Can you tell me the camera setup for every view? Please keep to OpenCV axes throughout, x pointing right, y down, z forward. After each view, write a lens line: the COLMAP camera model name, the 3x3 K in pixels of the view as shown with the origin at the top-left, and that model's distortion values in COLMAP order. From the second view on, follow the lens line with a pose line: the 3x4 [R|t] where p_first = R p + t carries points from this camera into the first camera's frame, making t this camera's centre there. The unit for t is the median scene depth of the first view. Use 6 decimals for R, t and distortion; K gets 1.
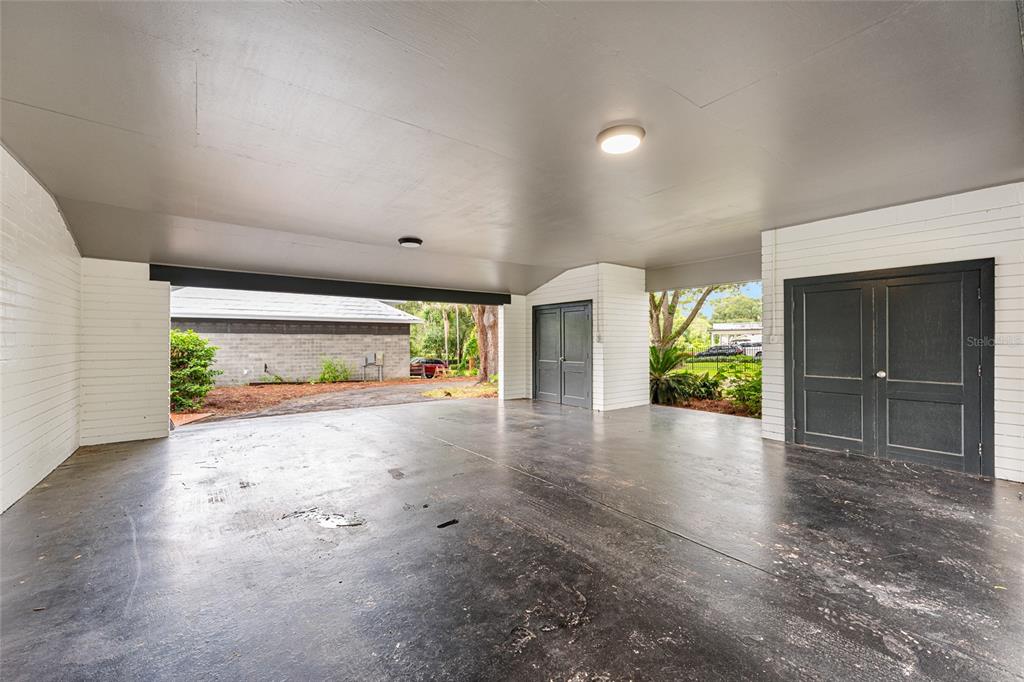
lens RADIAL K [[417.4, 0, 513.8], [0, 417.4, 341.6], [0, 0, 1]] dist [-0.001858, -0.000255]
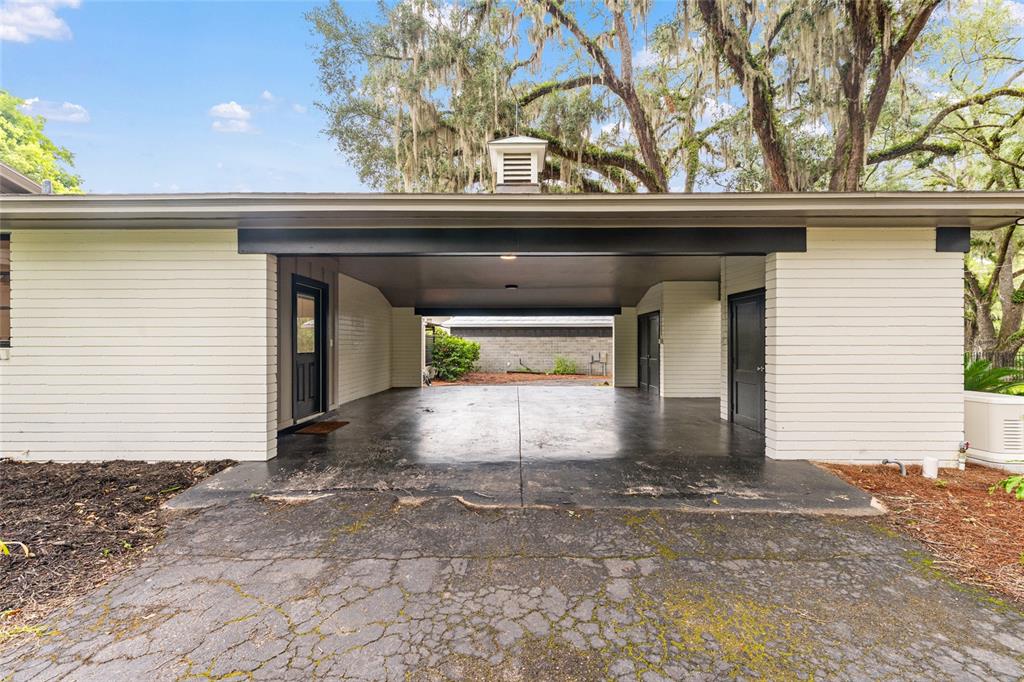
lens RADIAL K [[417.4, 0, 511.9], [0, 417.4, 341.6], [0, 0, 1]] dist [-0.001858, -0.000255]
pose [[0.786934, -0.000971, -0.617036, 0.247150], [-0.000255, 0.999998, -0.001899, -0.000897], [0.617037, 0.001652, 0.786932, -0.114963]]
